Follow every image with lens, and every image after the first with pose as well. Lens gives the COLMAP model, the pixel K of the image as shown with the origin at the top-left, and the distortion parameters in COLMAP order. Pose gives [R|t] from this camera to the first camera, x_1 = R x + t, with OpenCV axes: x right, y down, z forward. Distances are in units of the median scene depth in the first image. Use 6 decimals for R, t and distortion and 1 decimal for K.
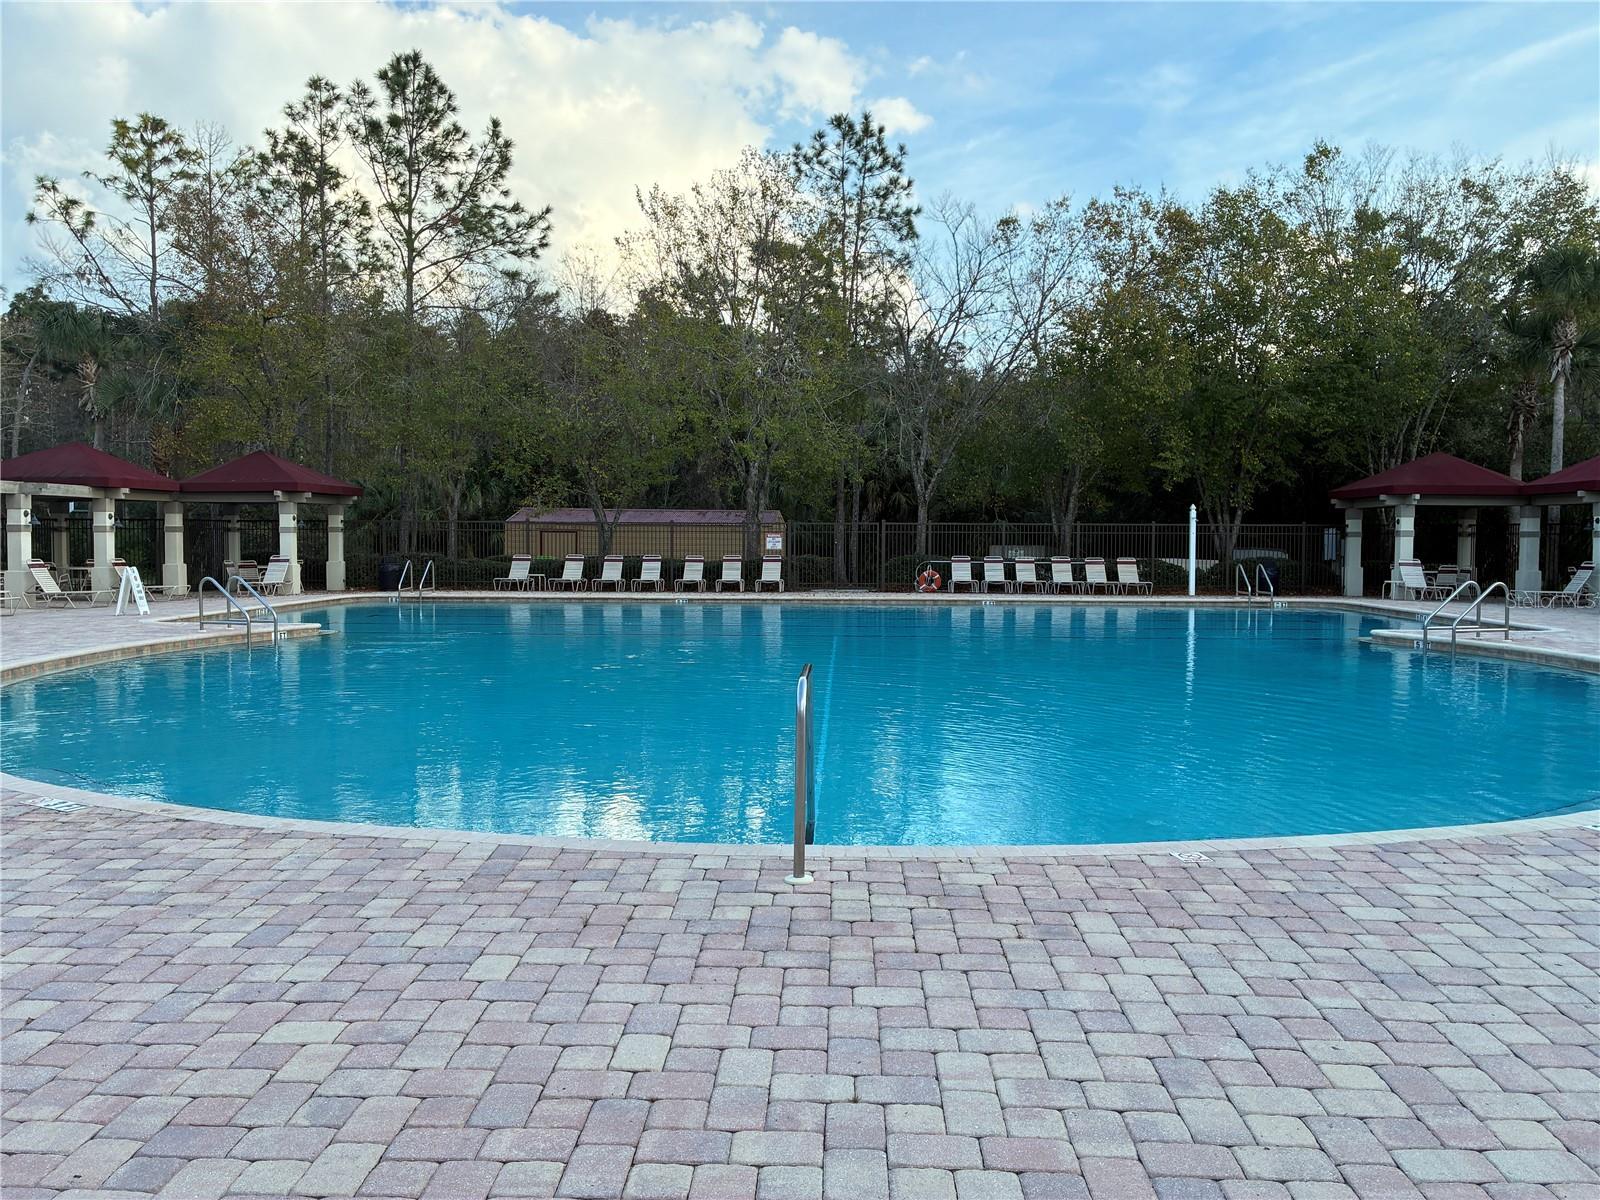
lens RADIAL K [[1286.1, 0, 800.0], [0, 1286.1, 600.0], [0, 0, 1]] dist [0.070755, -0.067763]
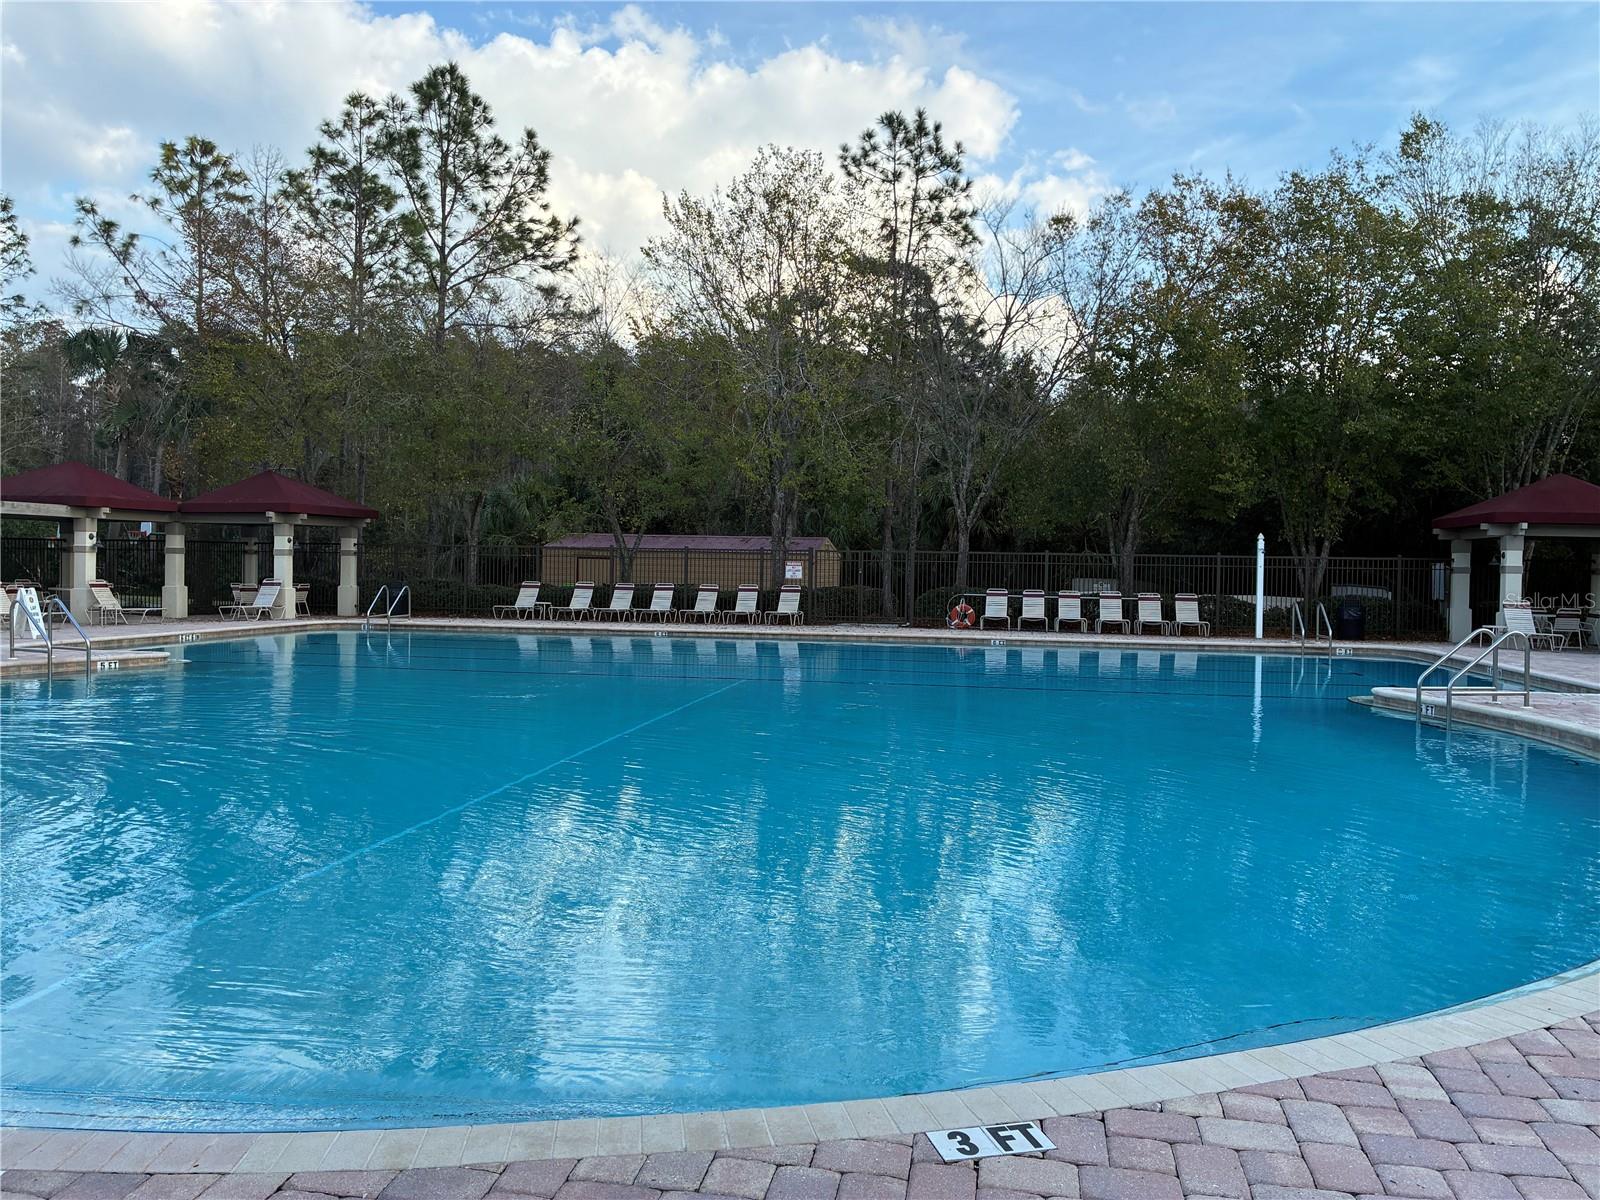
lens RADIAL K [[1286.1, 0, 800.0], [0, 1286.1, 600.0], [0, 0, 1]] dist [0.070755, -0.067763]
pose [[0.990568, 0.015021, -0.136199, 0.107314], [-0.018364, 0.999559, -0.023325, -0.002907], [0.135789, 0.025606, 0.990407, 0.088352]]
